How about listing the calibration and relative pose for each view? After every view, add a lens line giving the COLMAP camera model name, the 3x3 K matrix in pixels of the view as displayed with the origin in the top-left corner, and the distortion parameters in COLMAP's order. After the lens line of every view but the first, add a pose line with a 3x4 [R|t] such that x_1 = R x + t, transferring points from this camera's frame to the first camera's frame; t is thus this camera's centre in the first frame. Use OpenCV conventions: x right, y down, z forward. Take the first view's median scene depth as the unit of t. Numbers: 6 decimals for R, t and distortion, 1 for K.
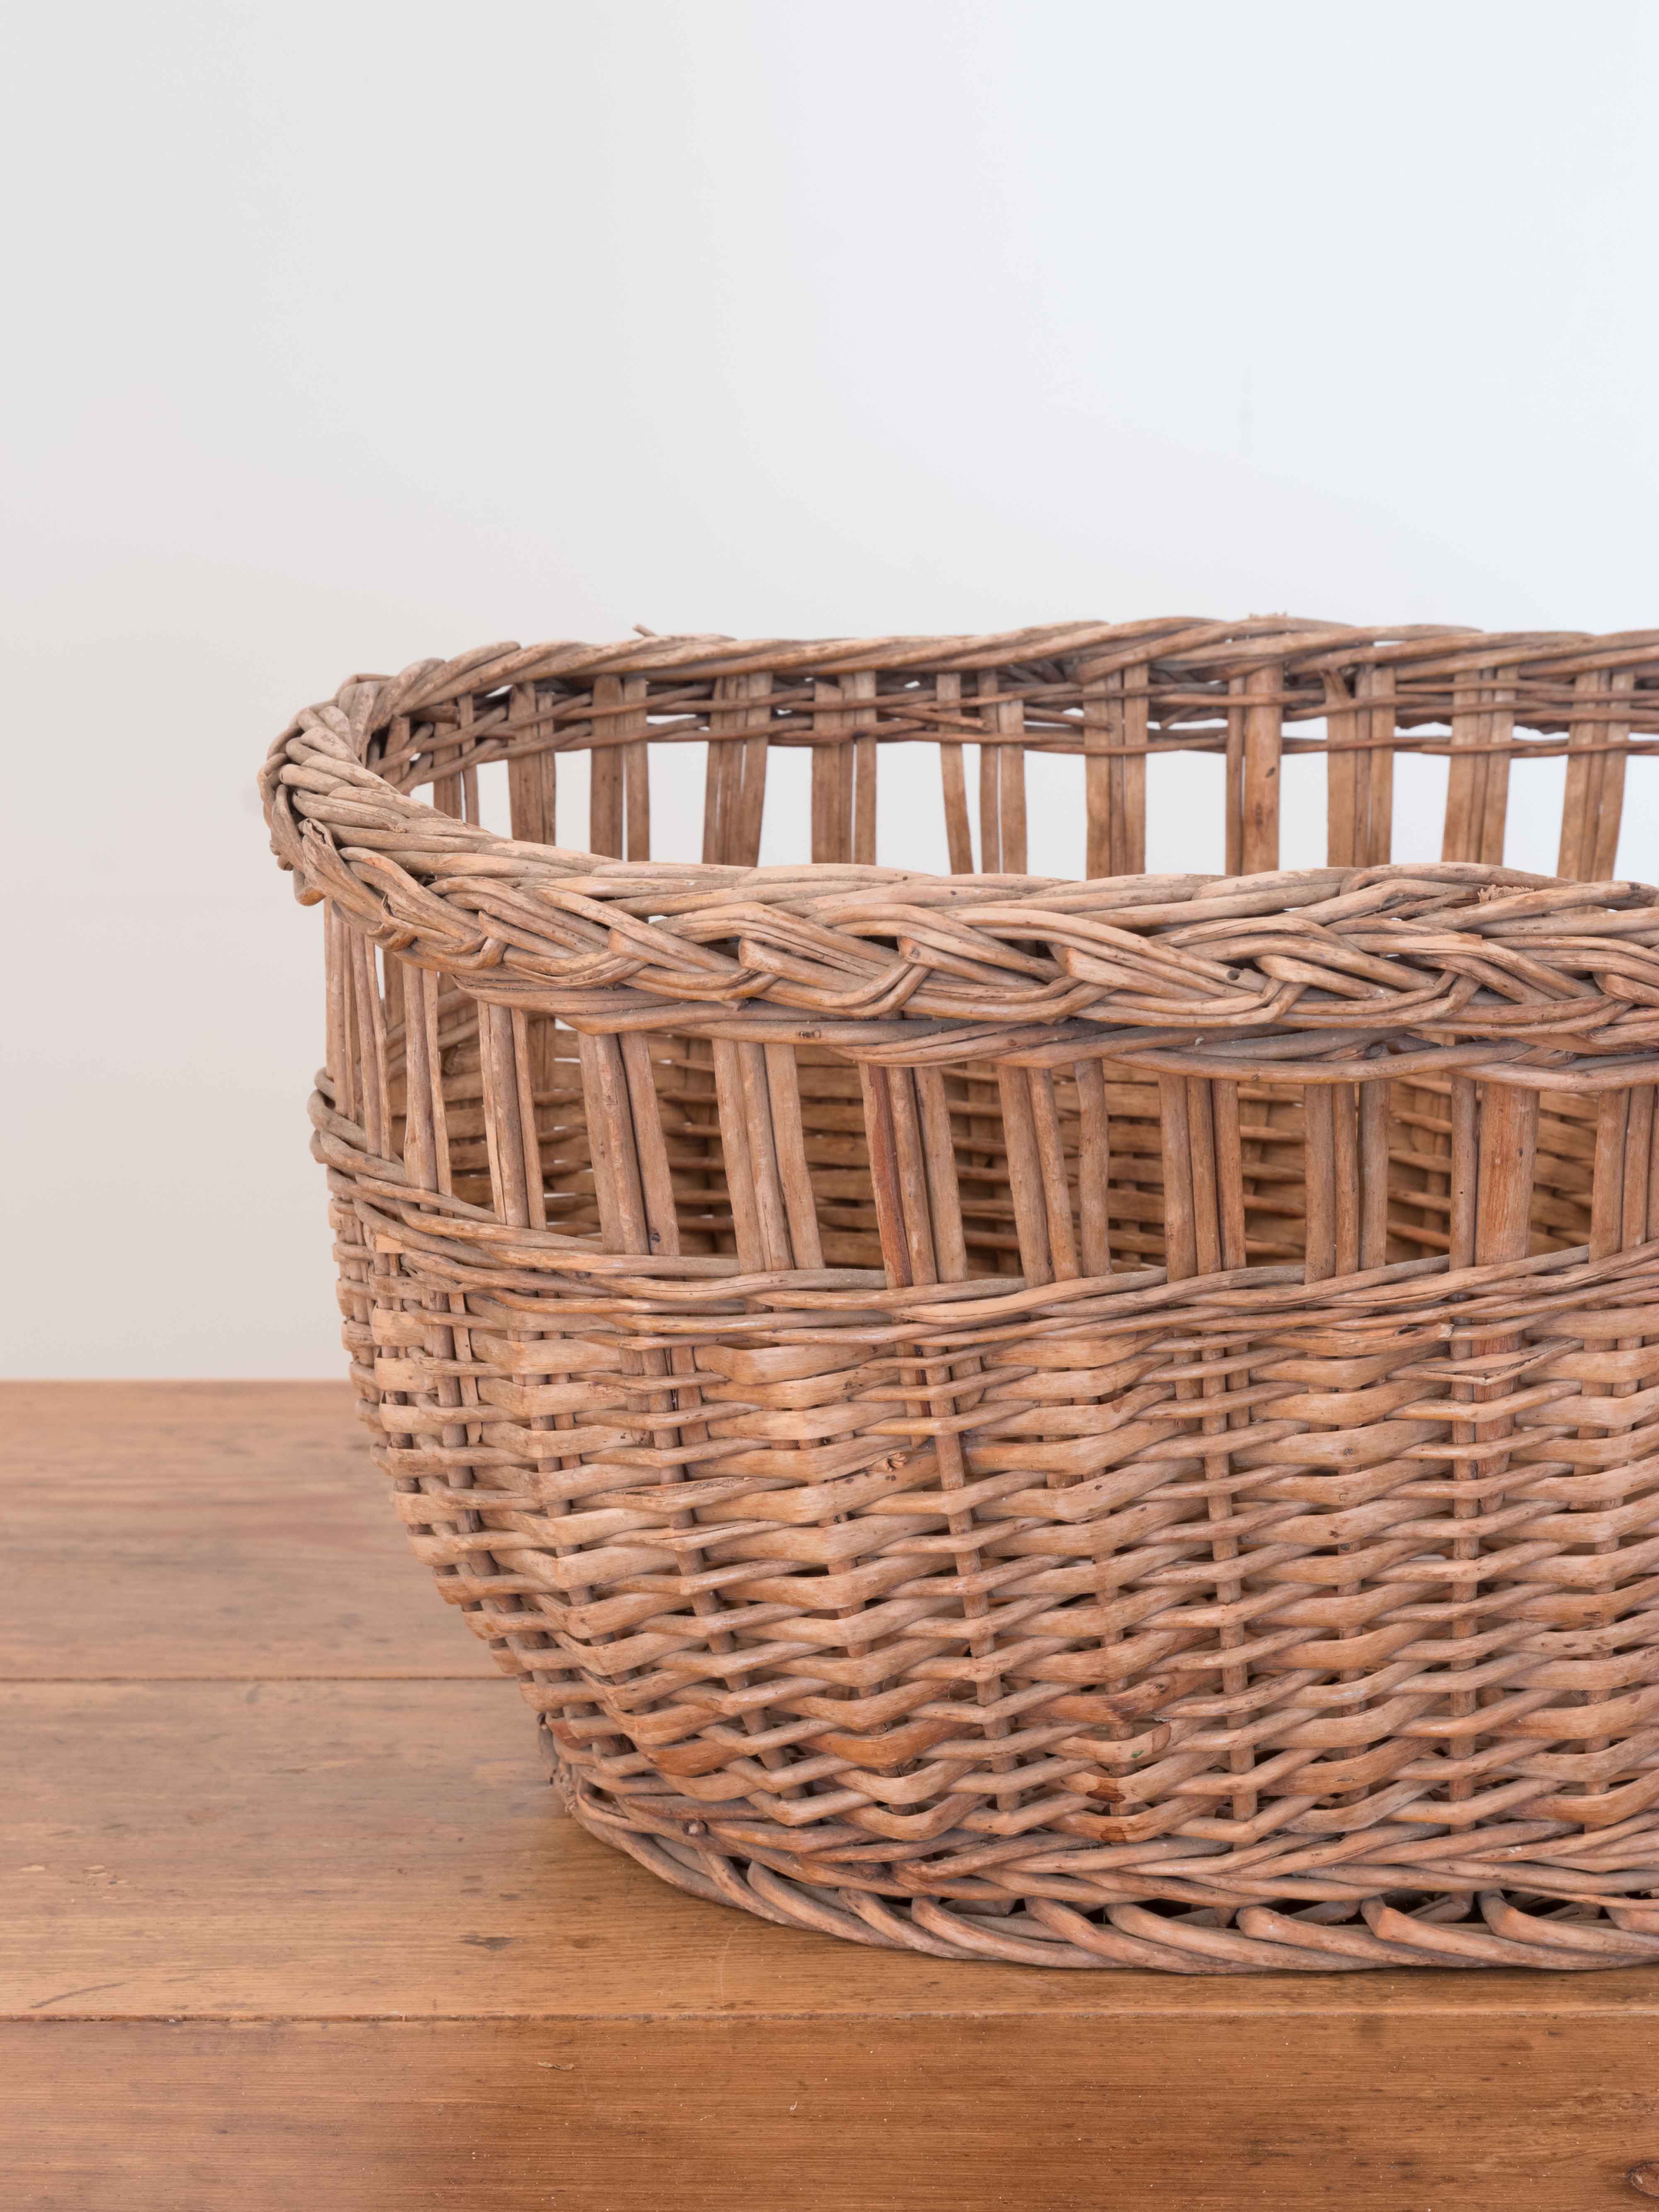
lens RADIAL K [[4846.4, 0, 829.5], [0, 4846.4, 1106.0], [0, 0, 1]] dist [-0.050808, 0.154400]
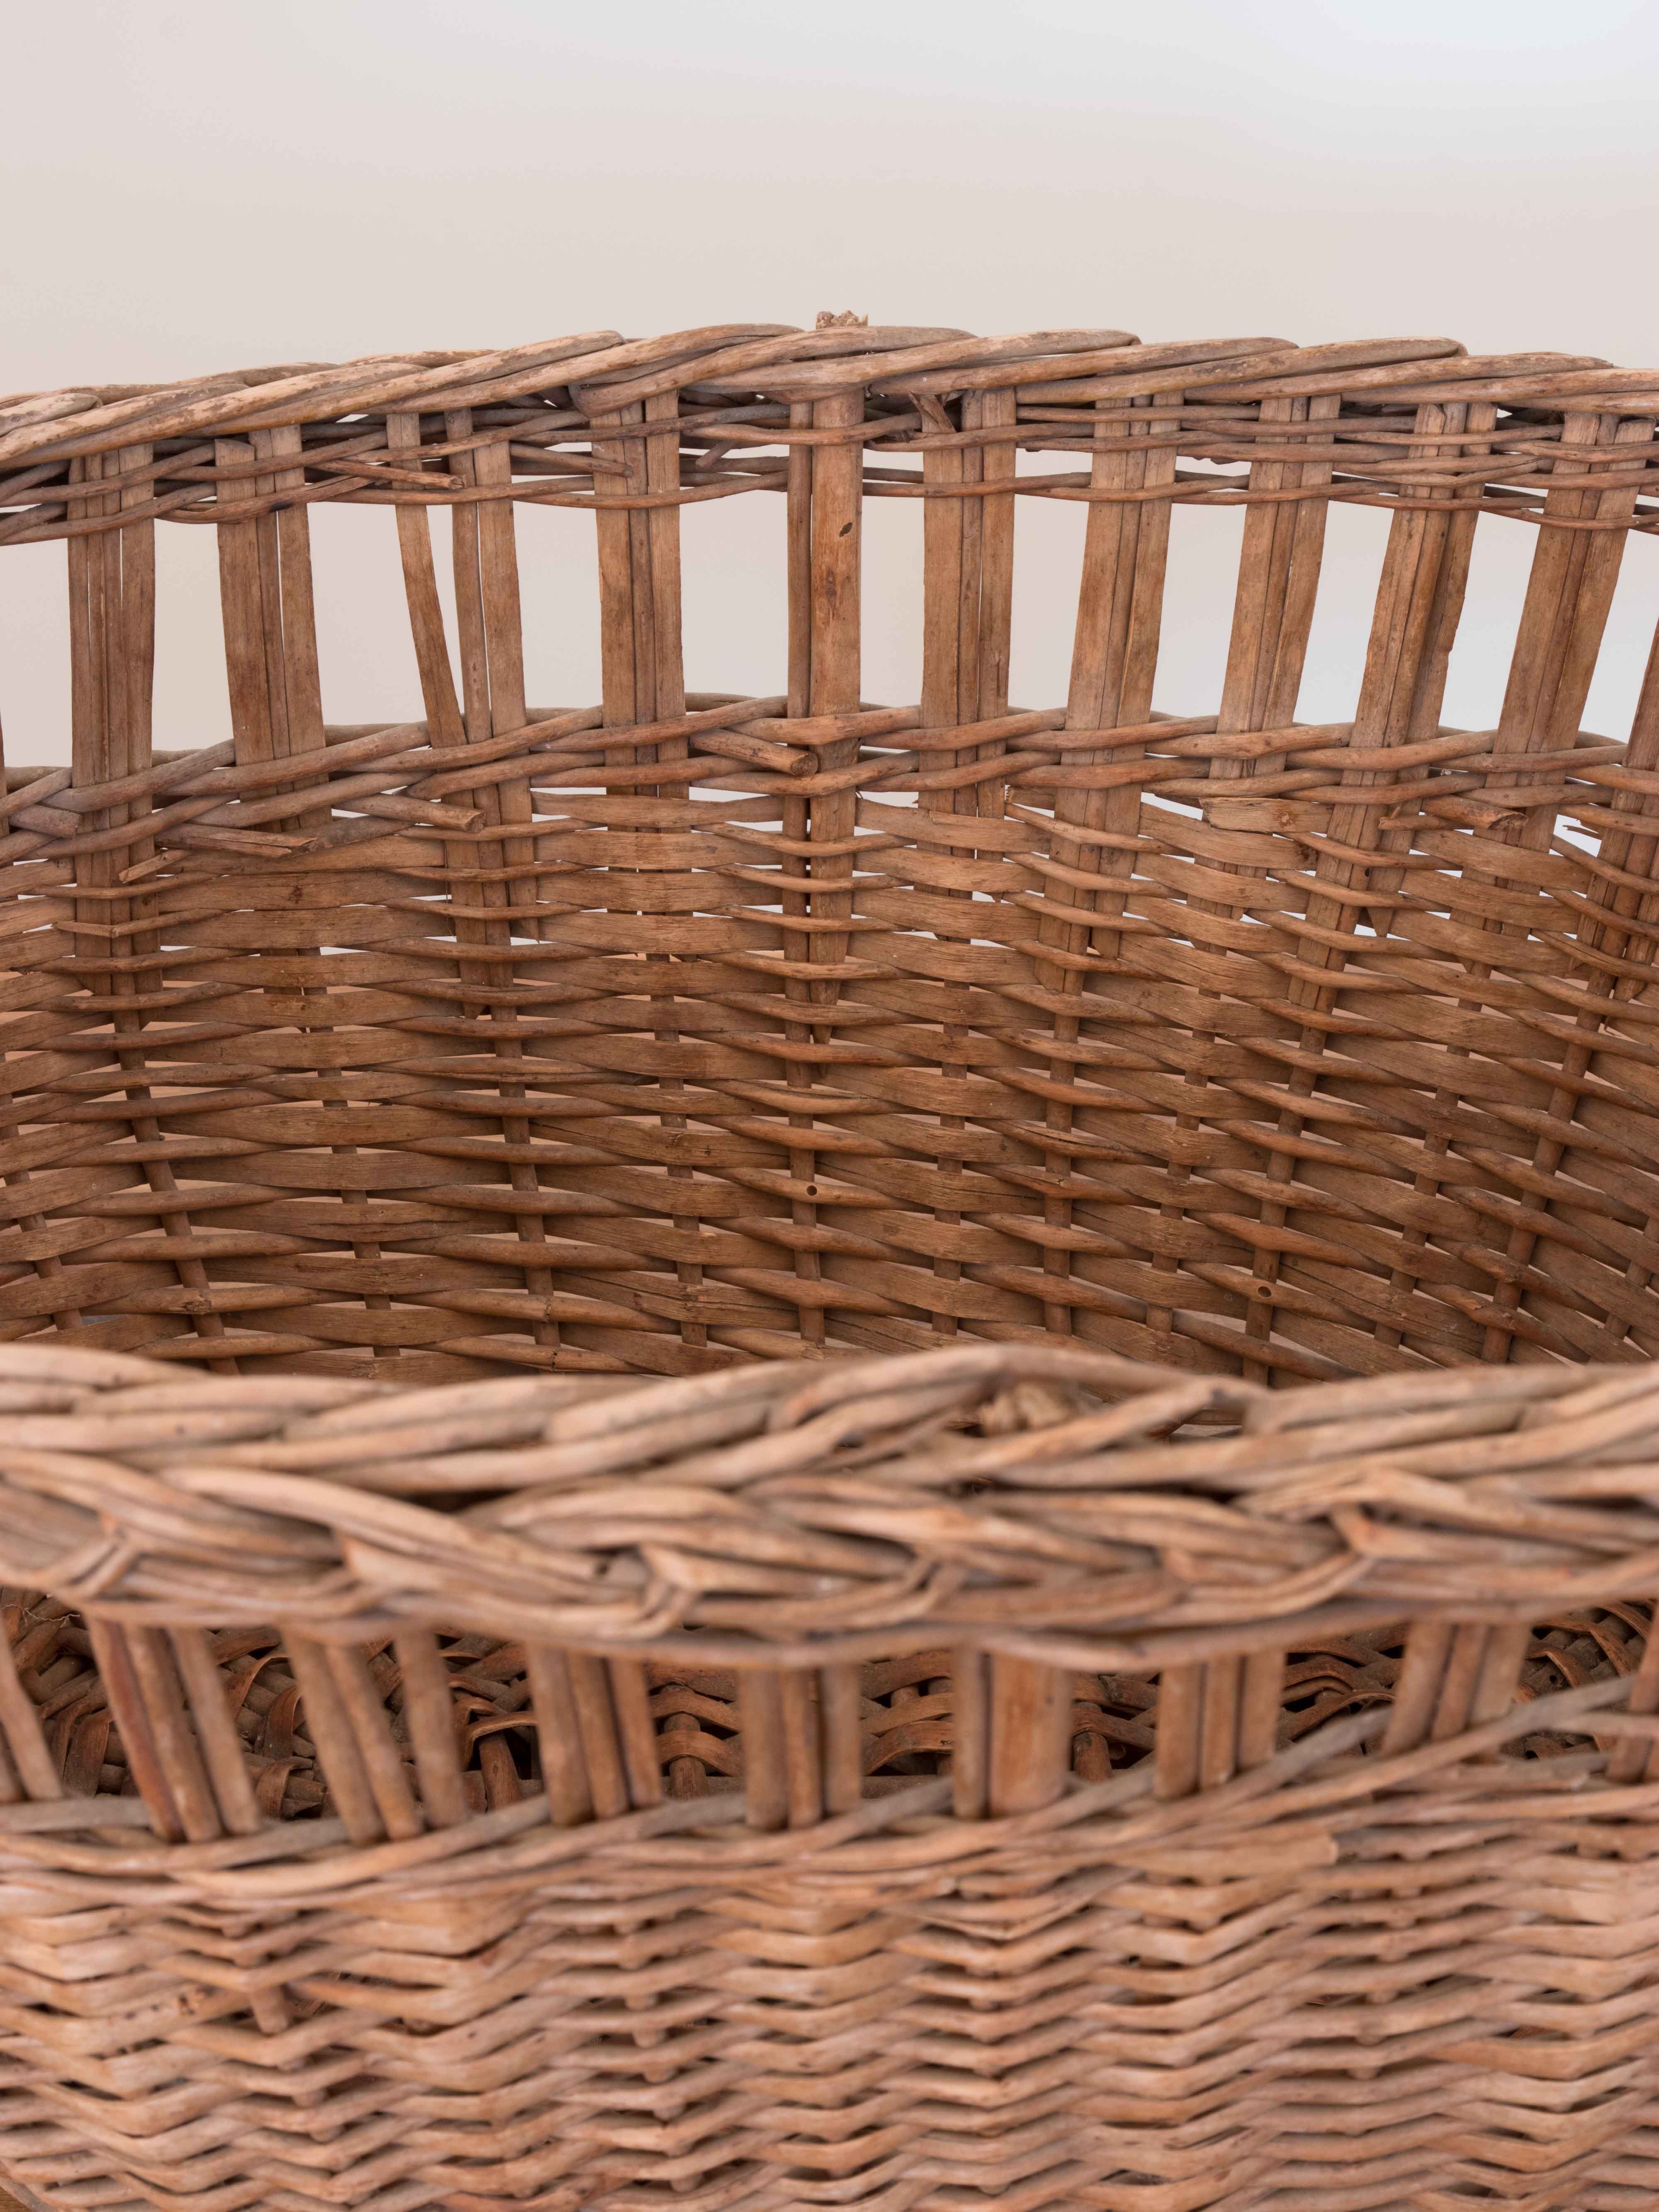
lens RADIAL K [[4561.2, 0, 829.5], [0, 4561.2, 1106.0], [0, 0, 1]] dist [-0.064978, -0.098178]
pose [[0.999815, -0.005959, 0.018276, 0.075615], [-0.000215, 0.947204, 0.320632, -0.209934], [-0.019221, -0.320577, 0.947027, 0.312639]]
